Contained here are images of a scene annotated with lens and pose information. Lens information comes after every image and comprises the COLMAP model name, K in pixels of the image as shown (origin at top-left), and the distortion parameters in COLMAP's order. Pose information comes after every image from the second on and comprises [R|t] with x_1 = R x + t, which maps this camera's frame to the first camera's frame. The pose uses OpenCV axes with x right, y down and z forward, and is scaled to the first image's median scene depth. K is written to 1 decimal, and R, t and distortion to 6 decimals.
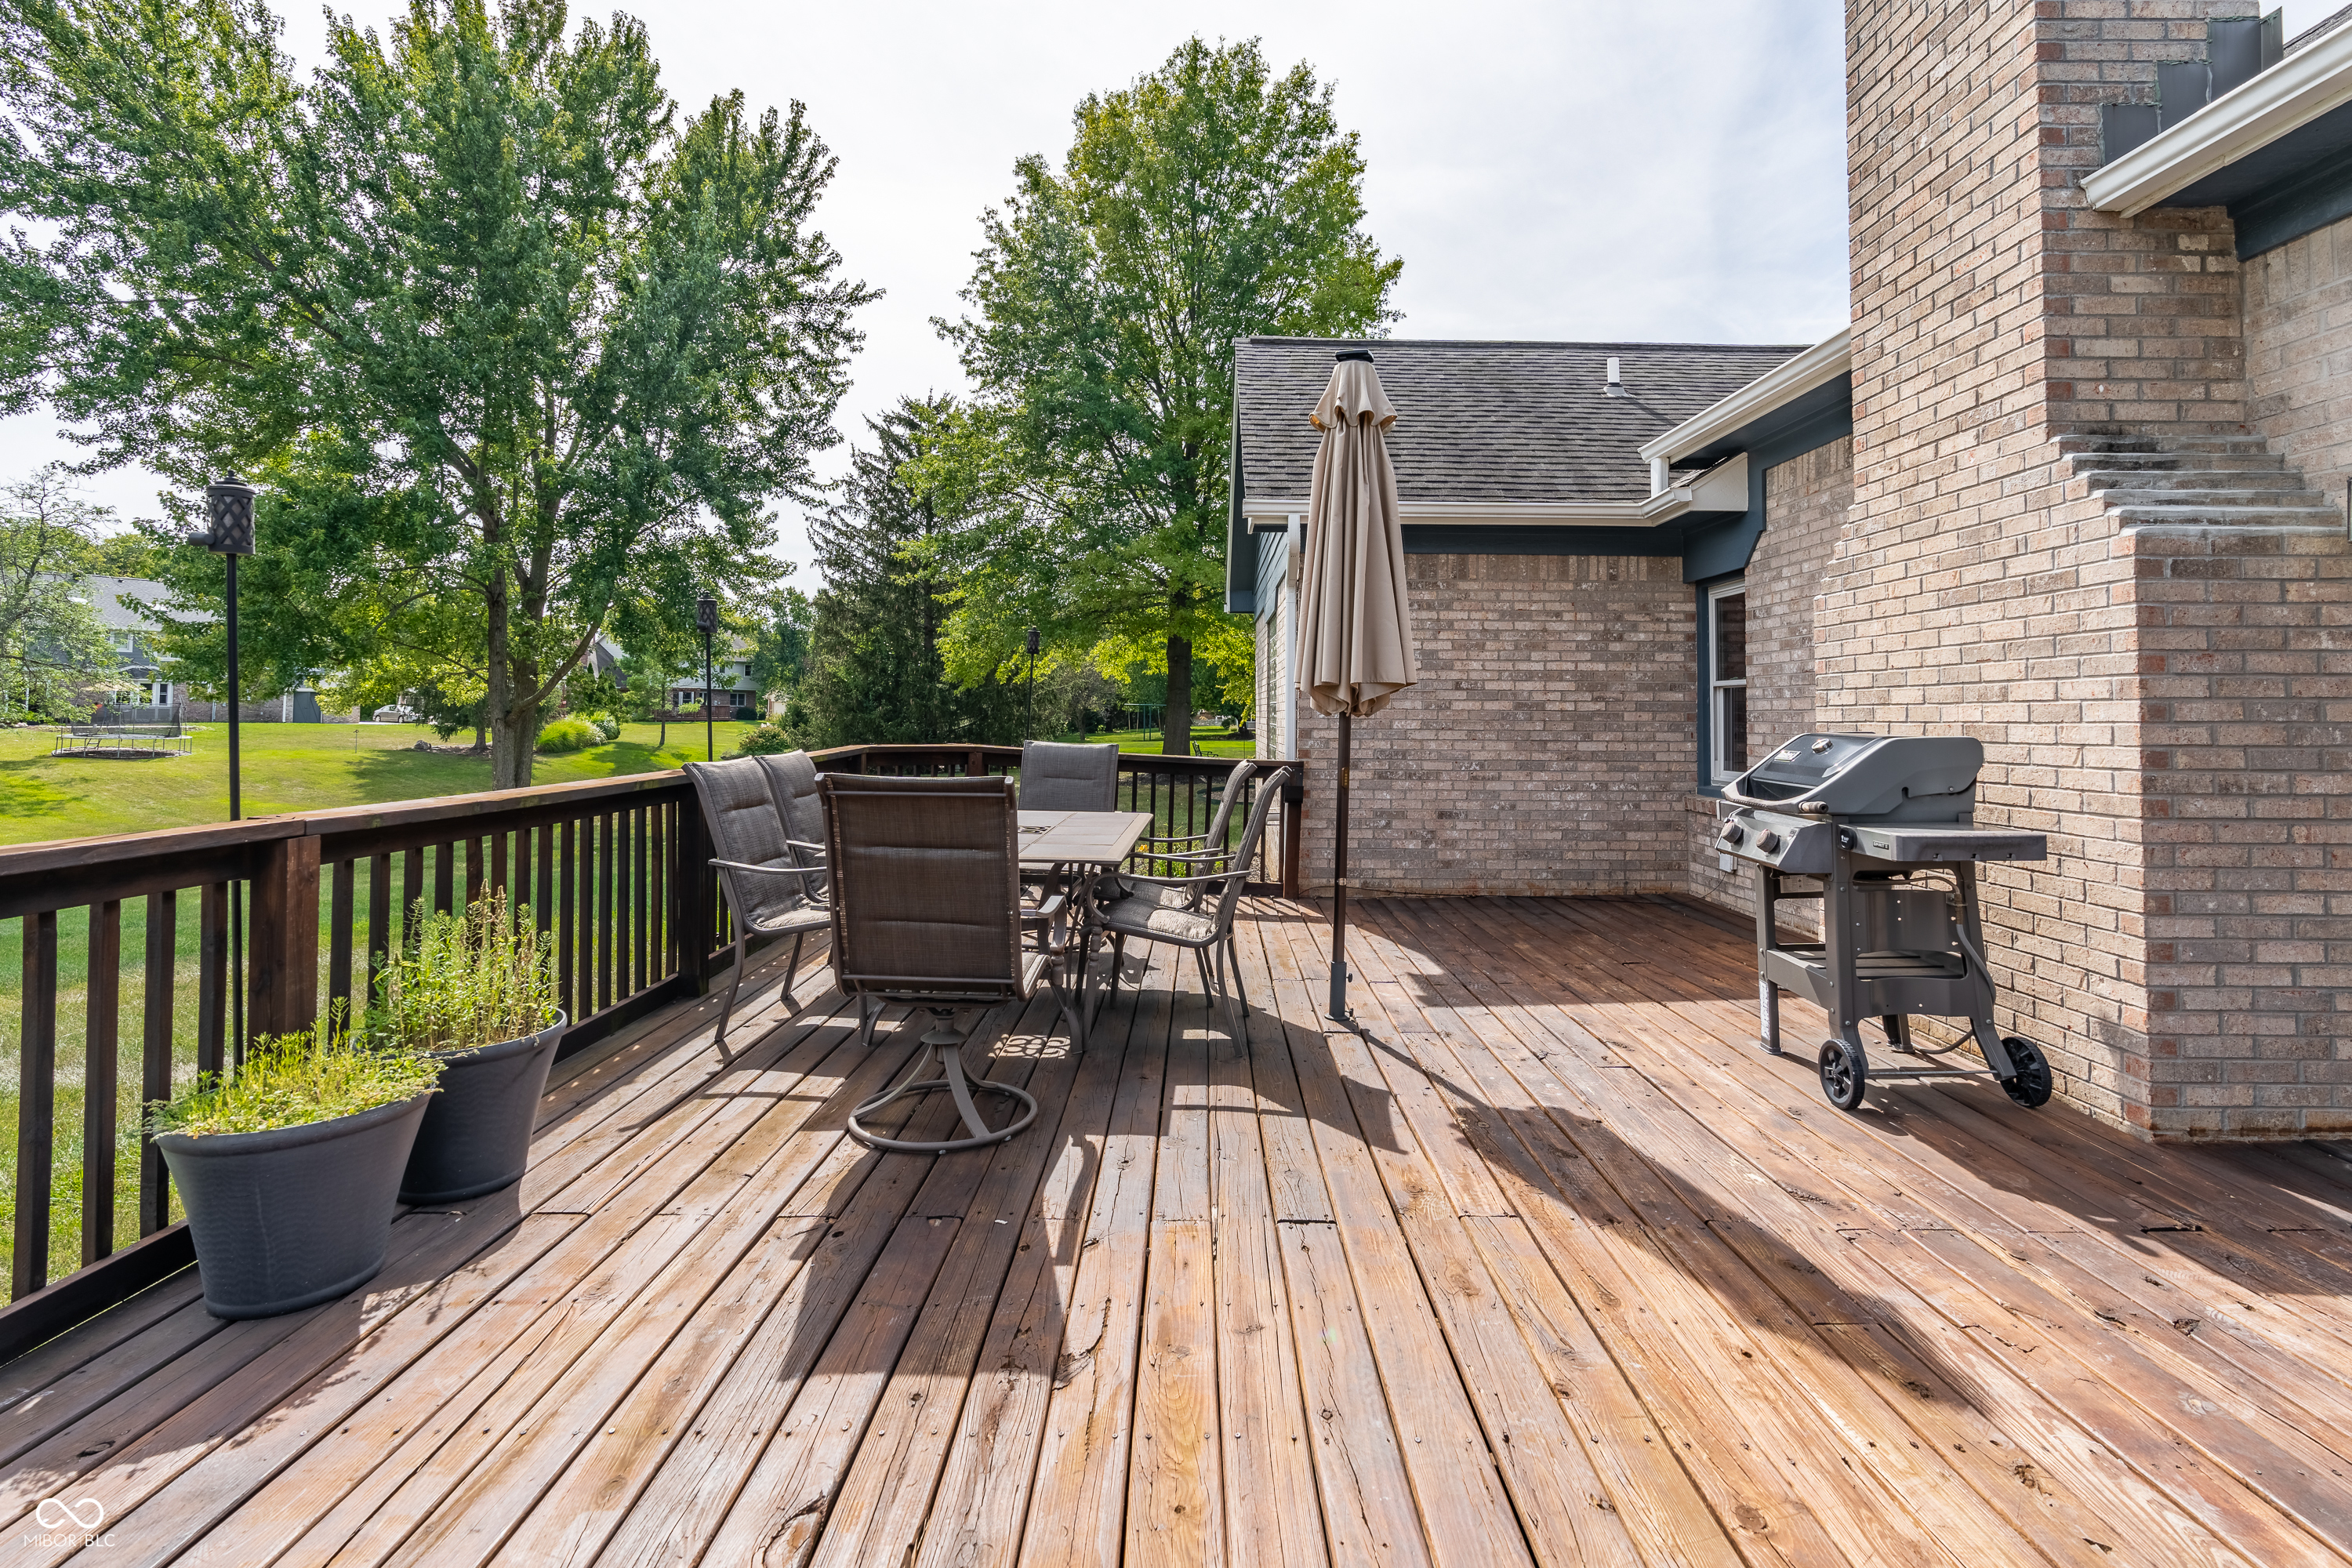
lens RADIAL K [[1085.8, 0, 1177.2], [0, 1085.8, 649.7], [0, 0, 1]] dist [-0.000097, 0.000699]
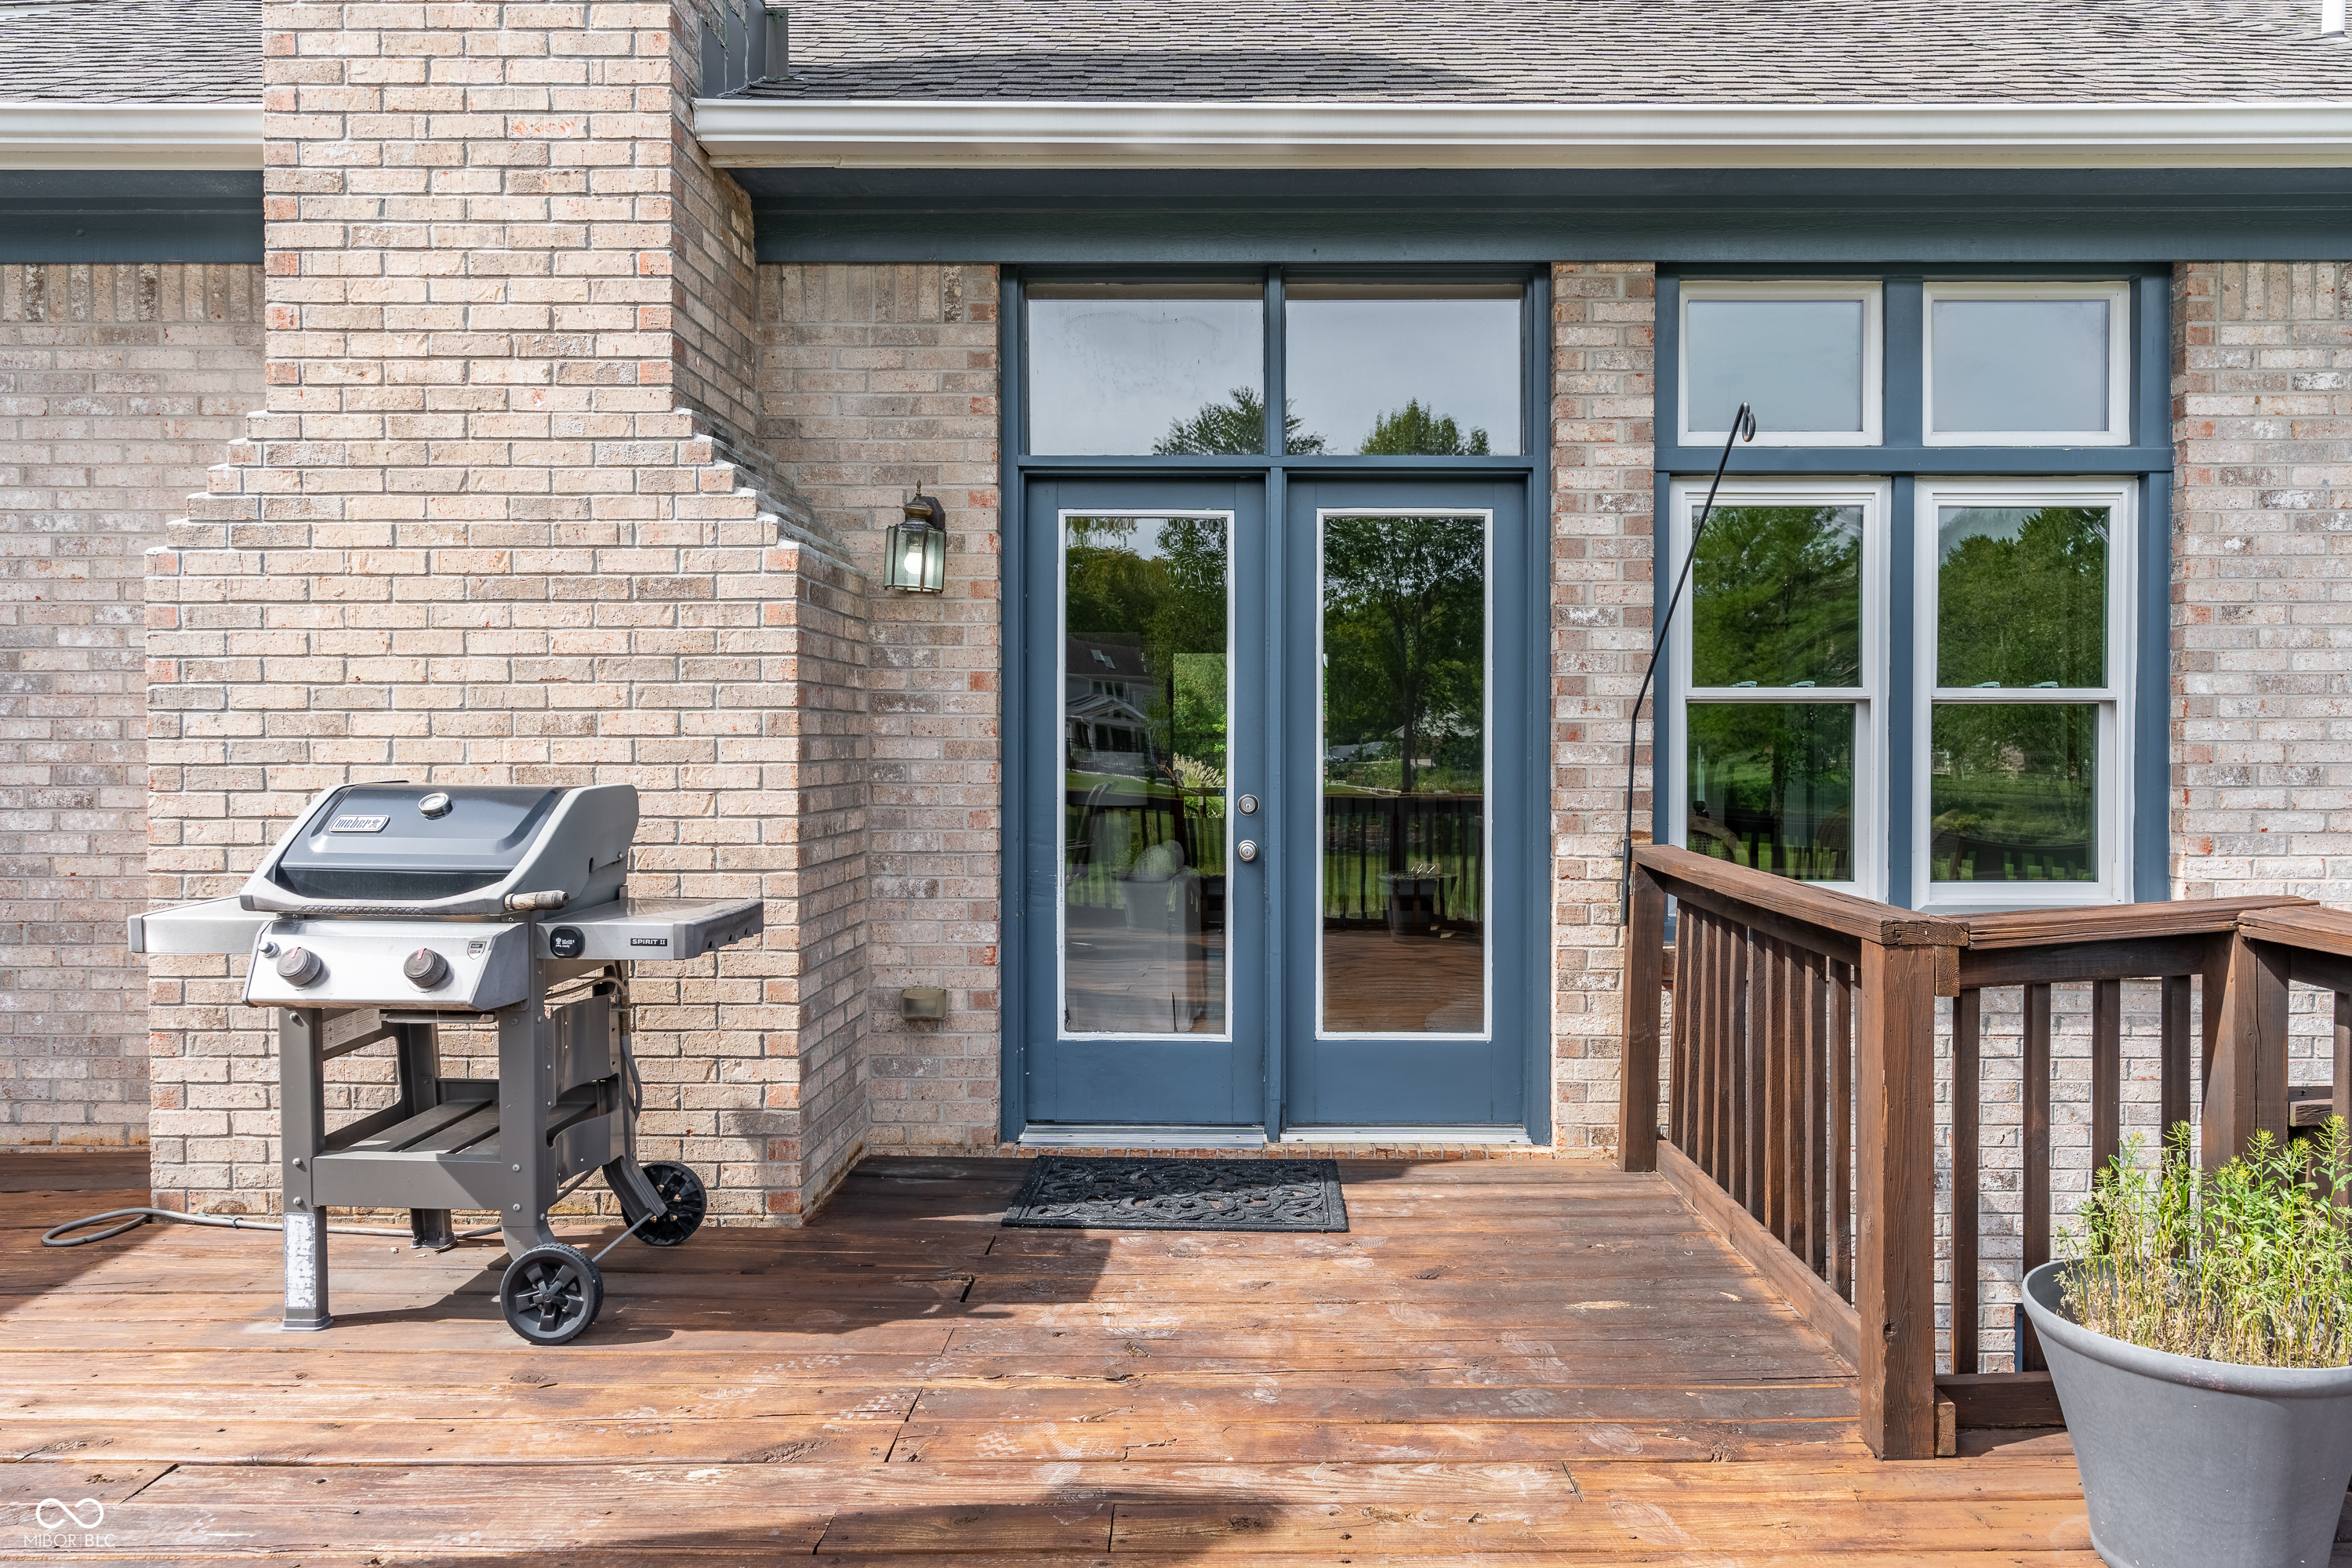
lens RADIAL K [[1471.5, 0, 1235.1], [0, 1471.5, 746.8], [0, 0, 1]] dist [0.001567, 0.001823]
pose [[-0.010730, -0.005144, 0.999929, -0.284582], [-0.061979, 0.998067, 0.004470, 0.023894], [-0.998020, -0.061926, -0.011028, 0.586569]]
